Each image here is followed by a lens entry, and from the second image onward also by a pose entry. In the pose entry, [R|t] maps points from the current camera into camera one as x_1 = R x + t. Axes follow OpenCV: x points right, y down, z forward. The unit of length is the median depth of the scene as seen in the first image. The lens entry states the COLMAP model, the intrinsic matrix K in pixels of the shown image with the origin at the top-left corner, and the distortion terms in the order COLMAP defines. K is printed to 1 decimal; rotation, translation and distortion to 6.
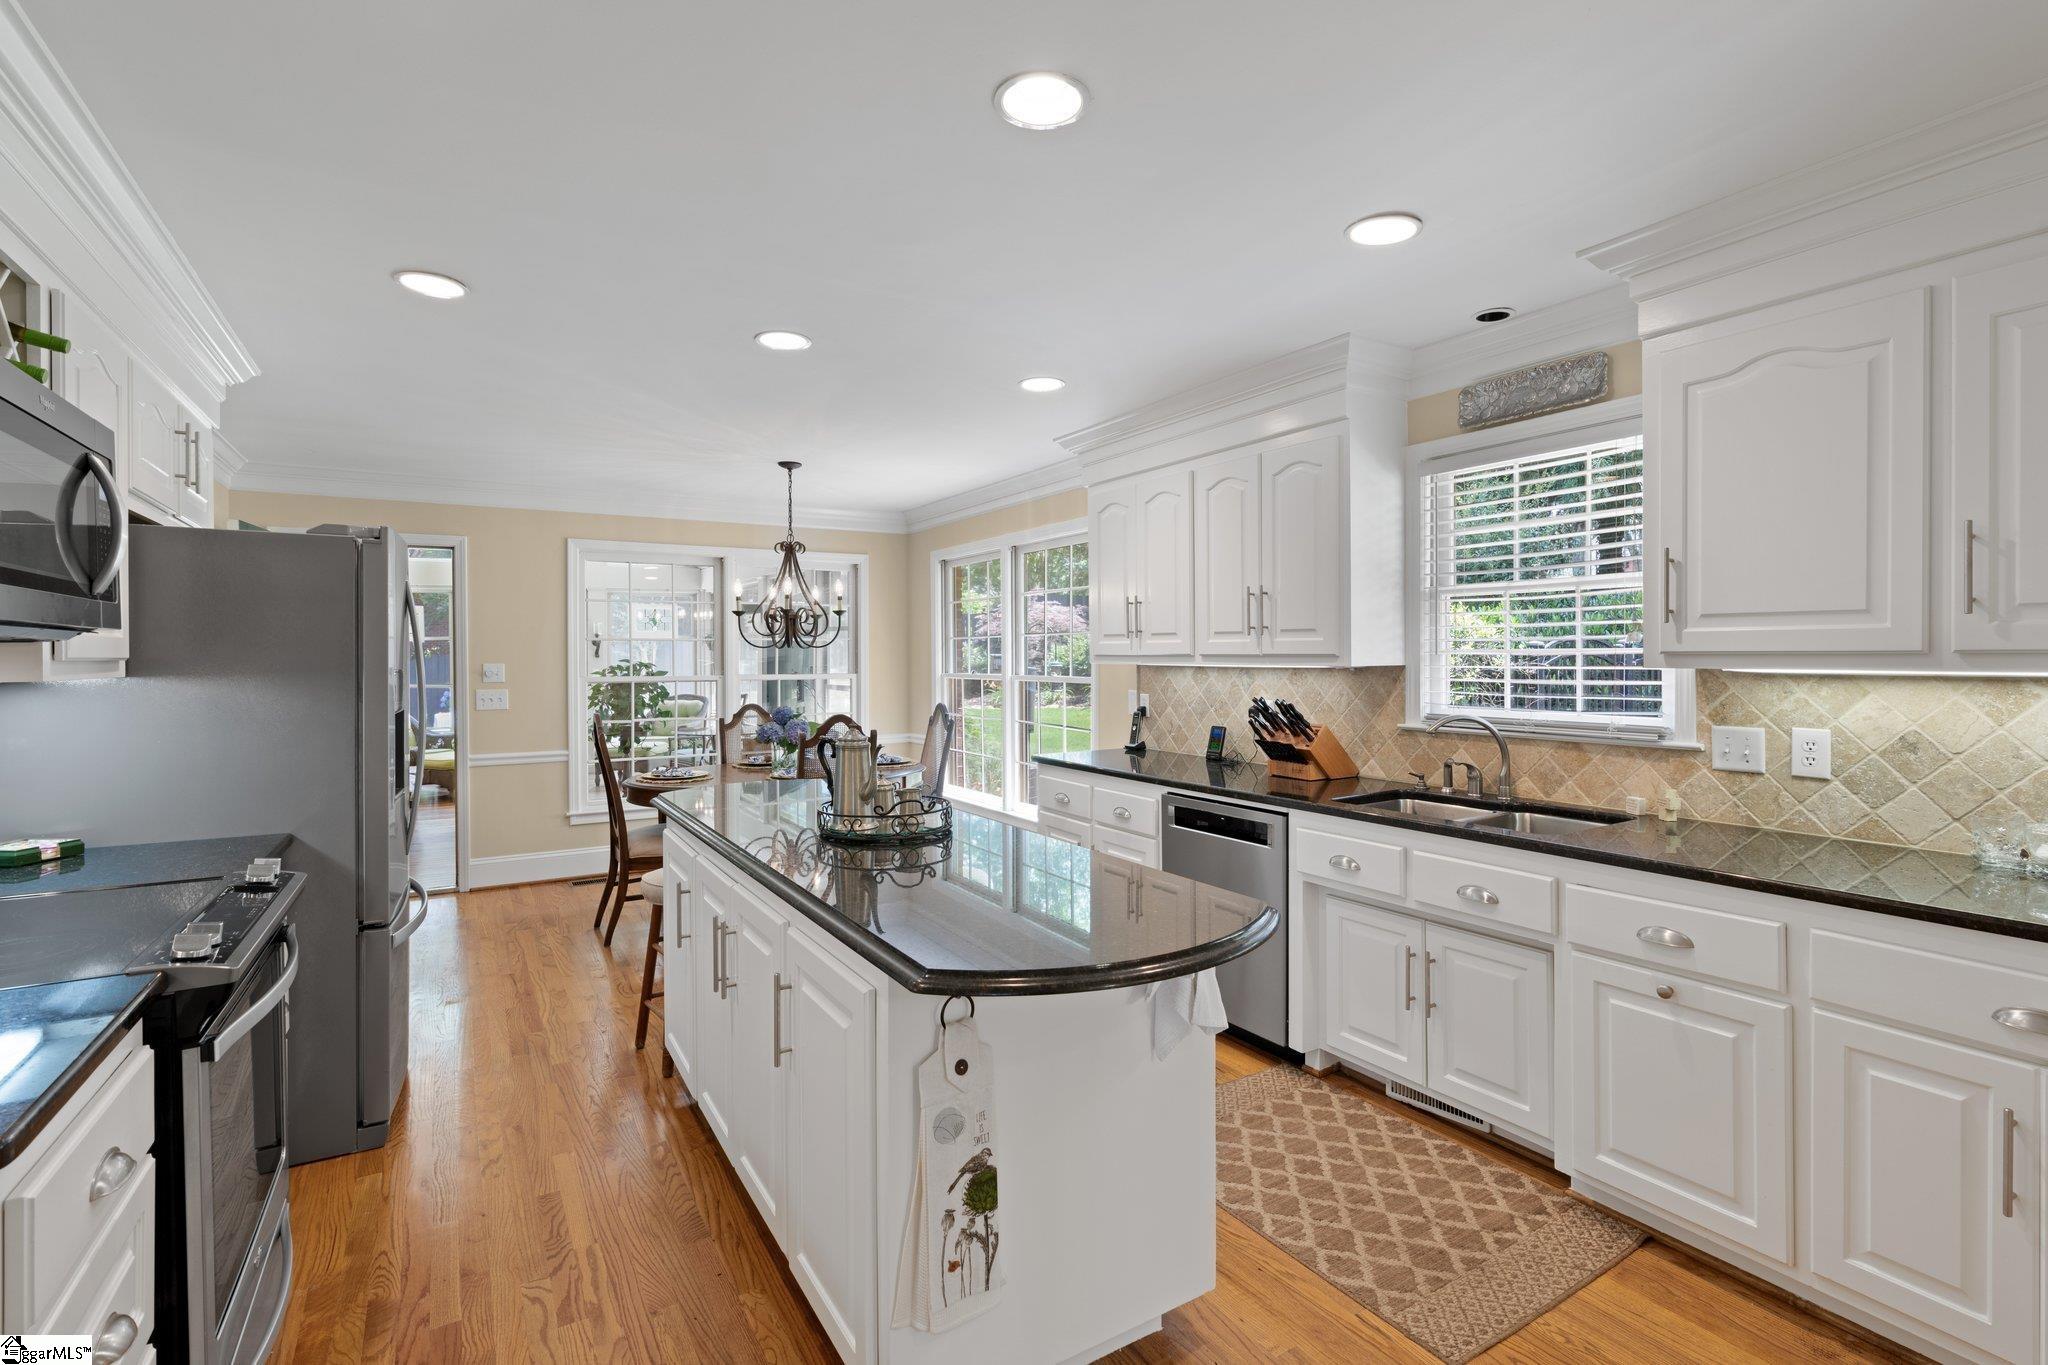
lens RADIAL K [[924.9, 0, 1012.1], [0, 924.9, 666.1], [0, 0, 1]] dist [-0.003027, -0.000011]
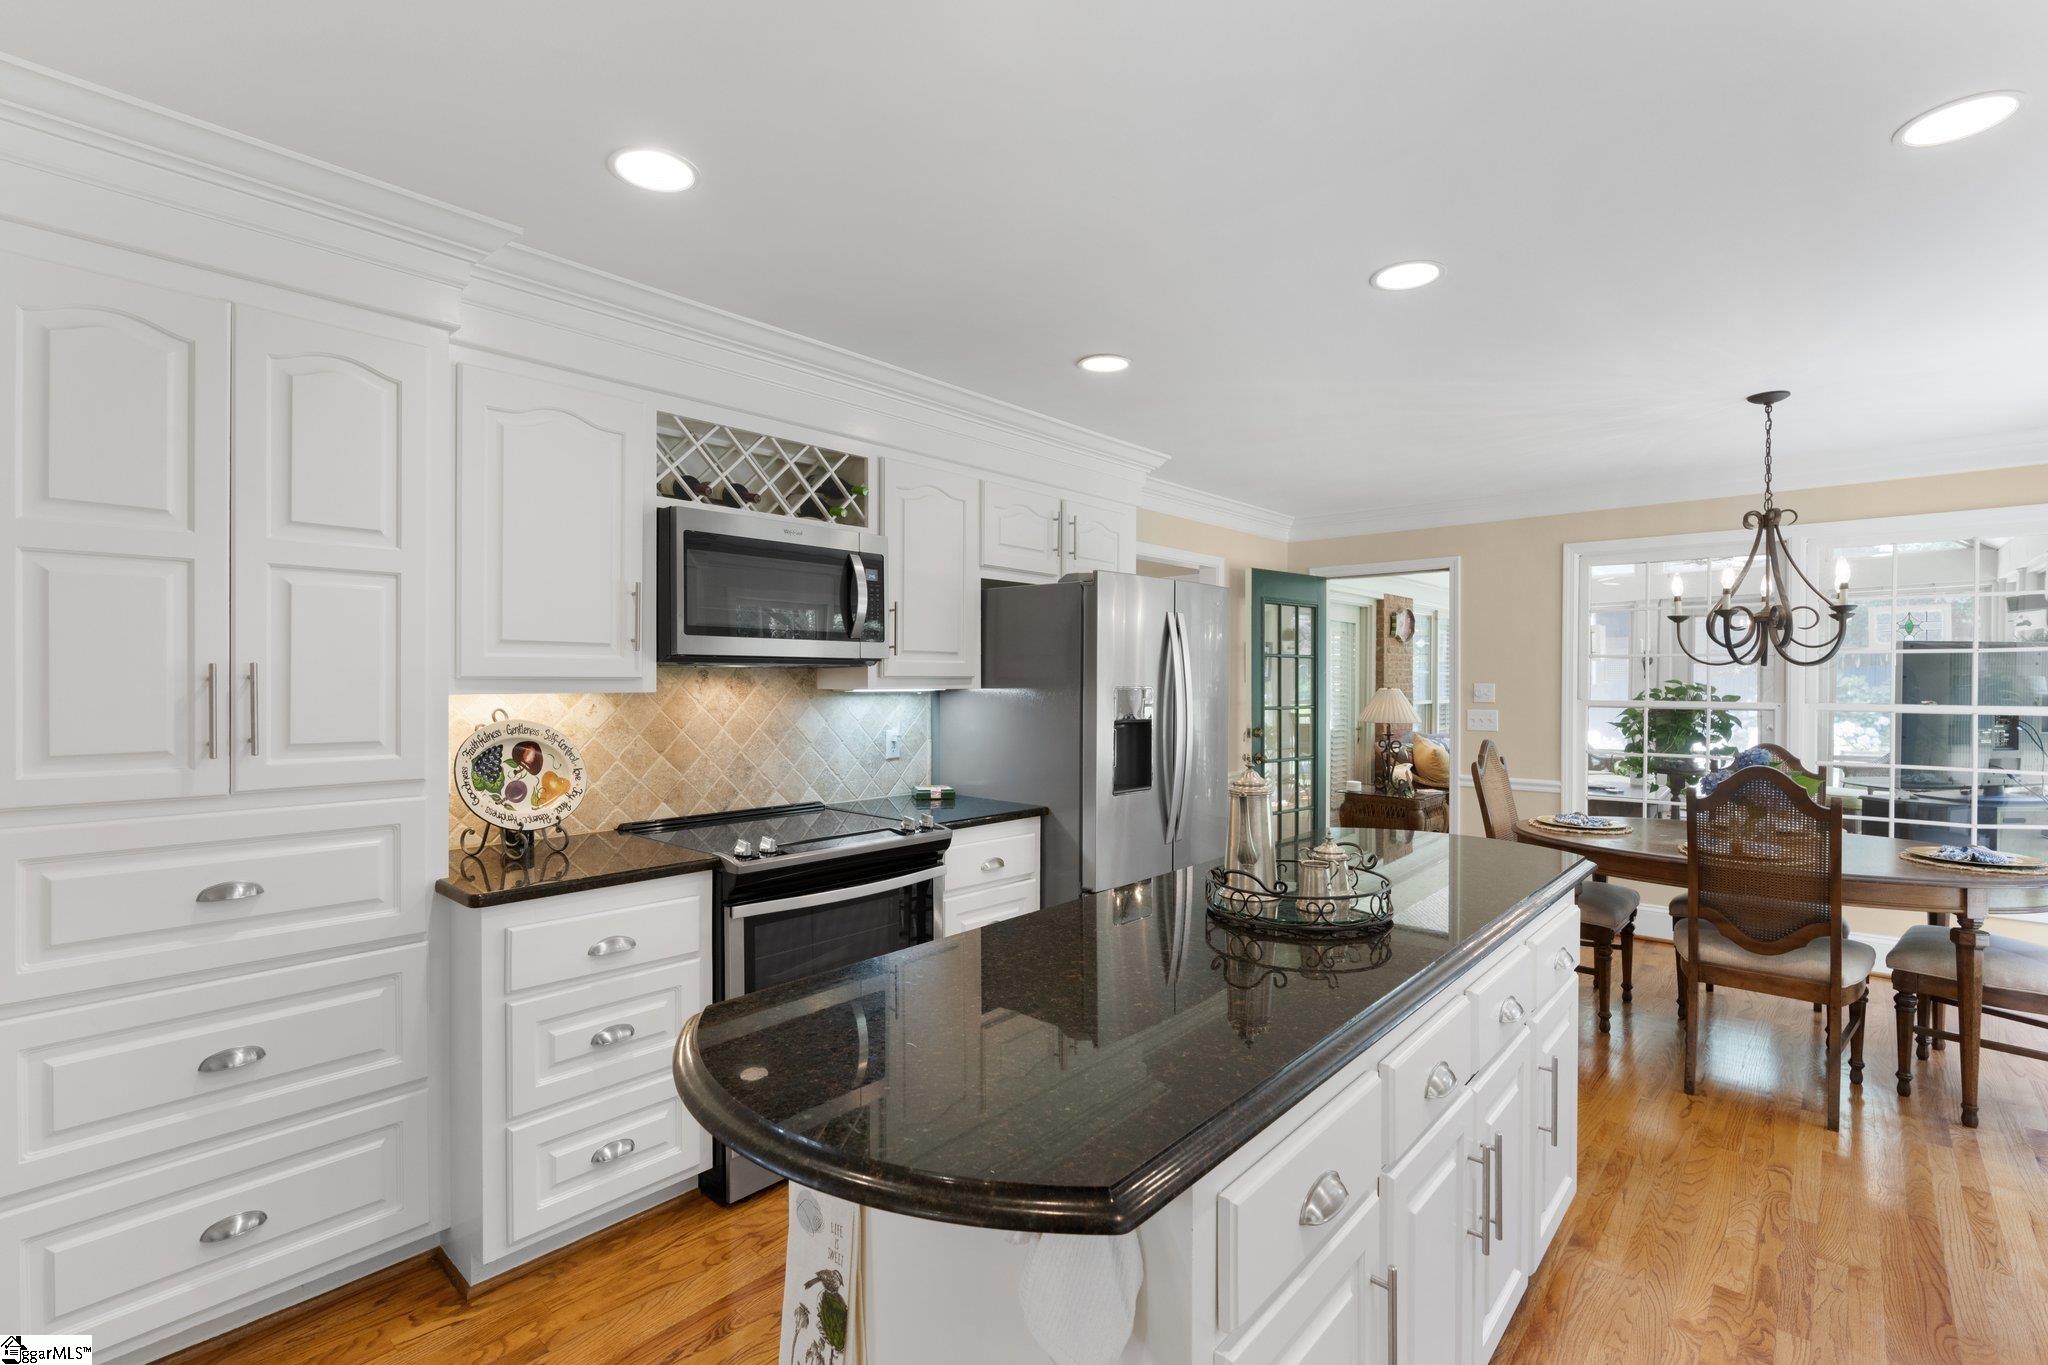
lens RADIAL K [[929.7, 0, 1024.9], [0, 929.7, 671.6], [0, 0, 1]] dist [-0.012077, 0.000885]
pose [[0.297966, -0.003044, -0.954572, 0.222879], [-0.012217, 0.999901, -0.007002, -0.002574], [0.954498, 0.013749, 0.297899, 0.249222]]
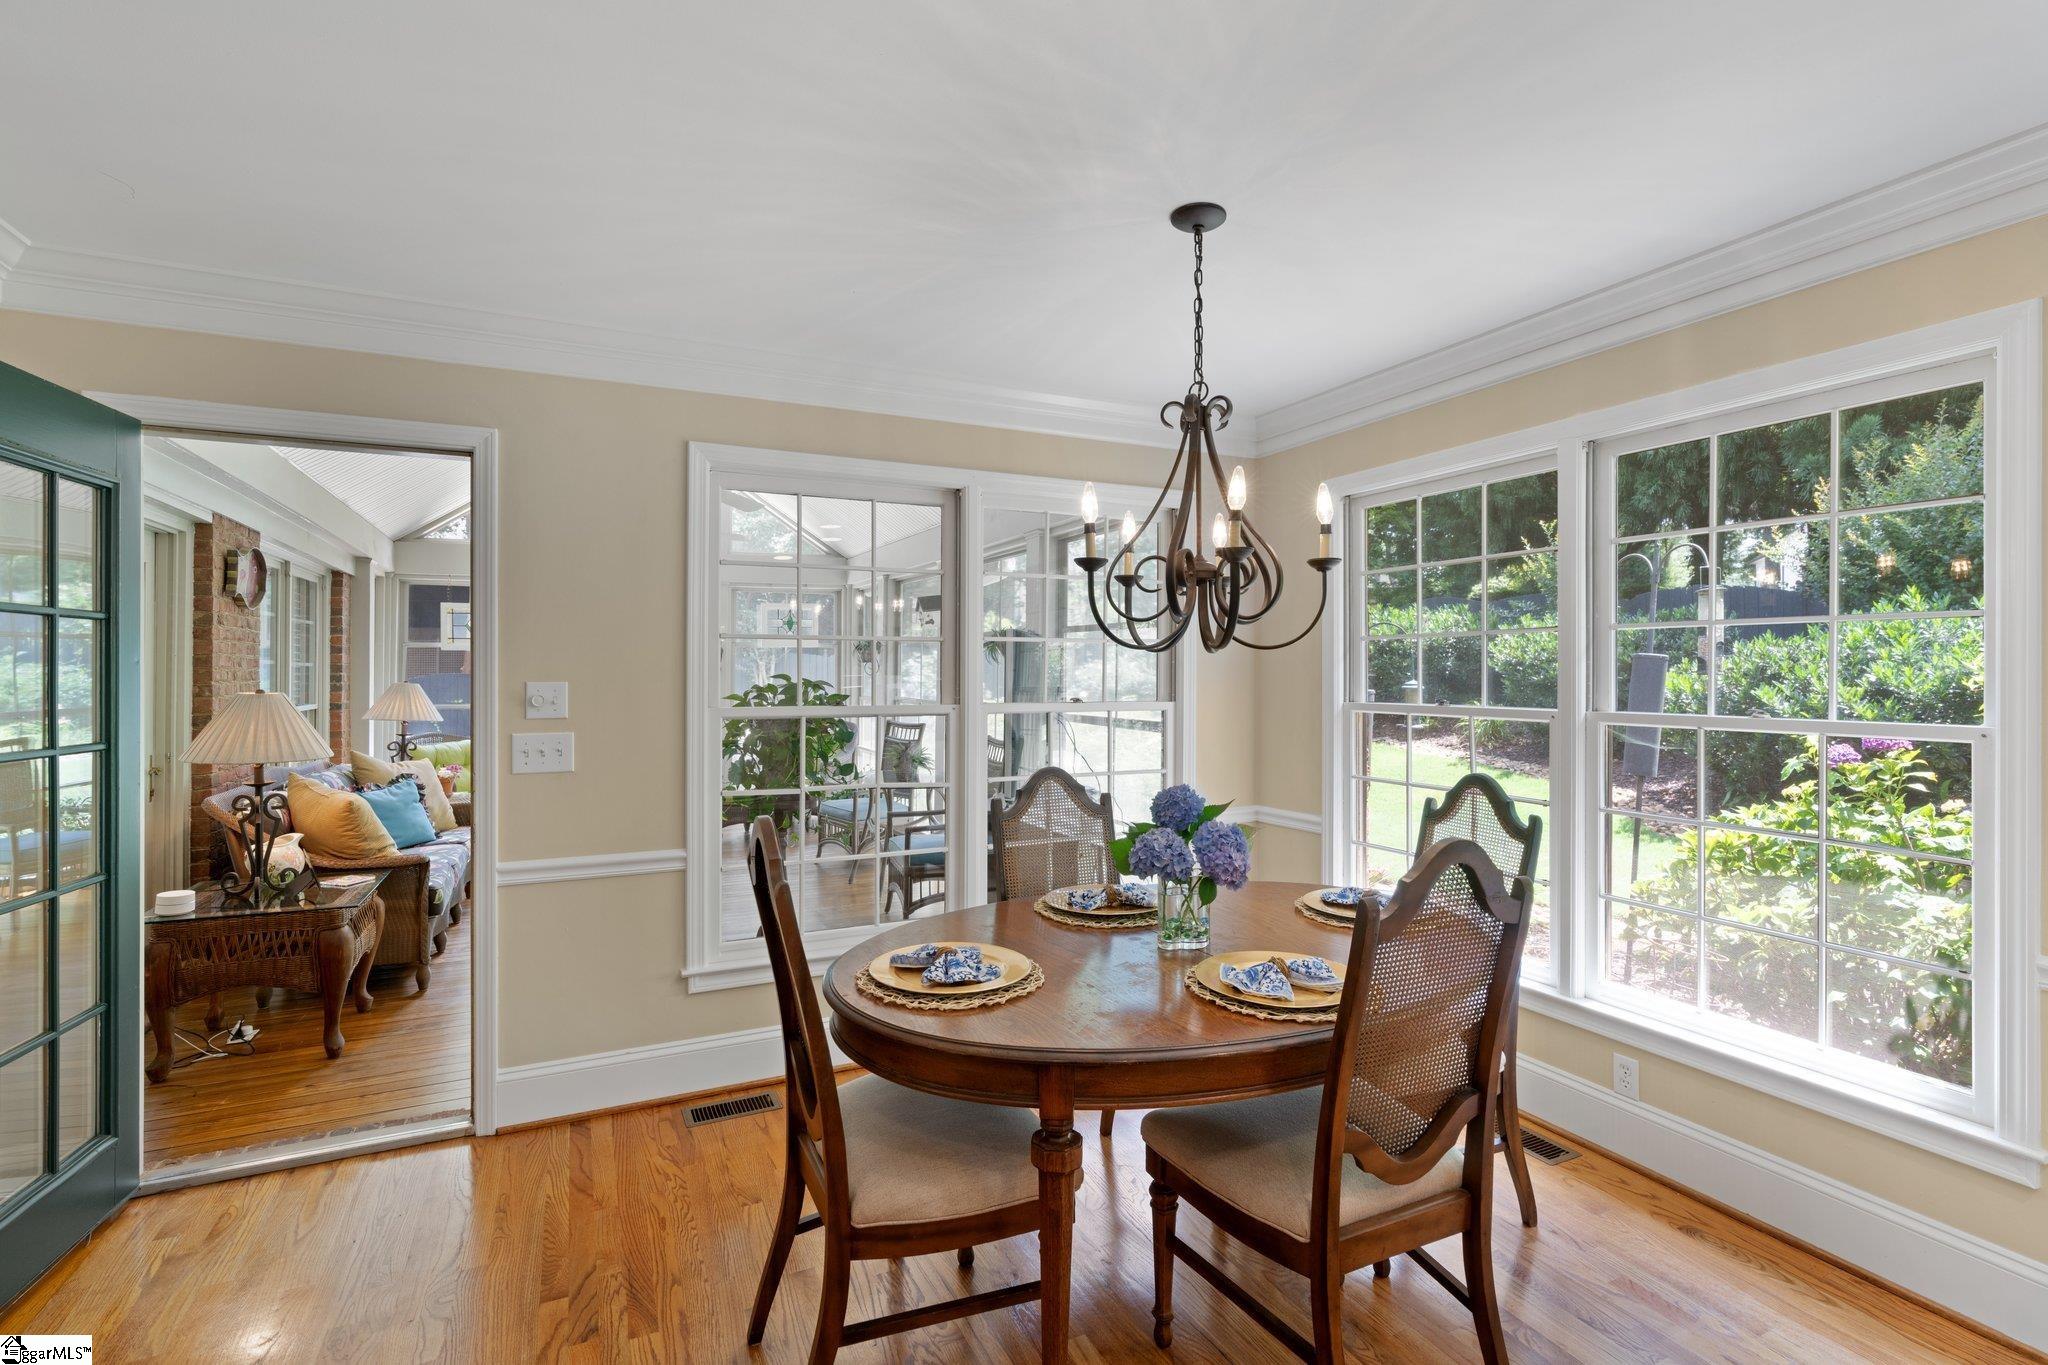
lens RADIAL K [[929.7, 0, 1024.9], [0, 929.7, 671.6], [0, 0, 1]] dist [-0.012077, 0.000885]
pose [[0.995819, 0.004353, -0.091241, -0.253211], [-0.005499, 0.999909, -0.012311, -0.003291], [0.091179, 0.012762, 0.995753, 0.516883]]
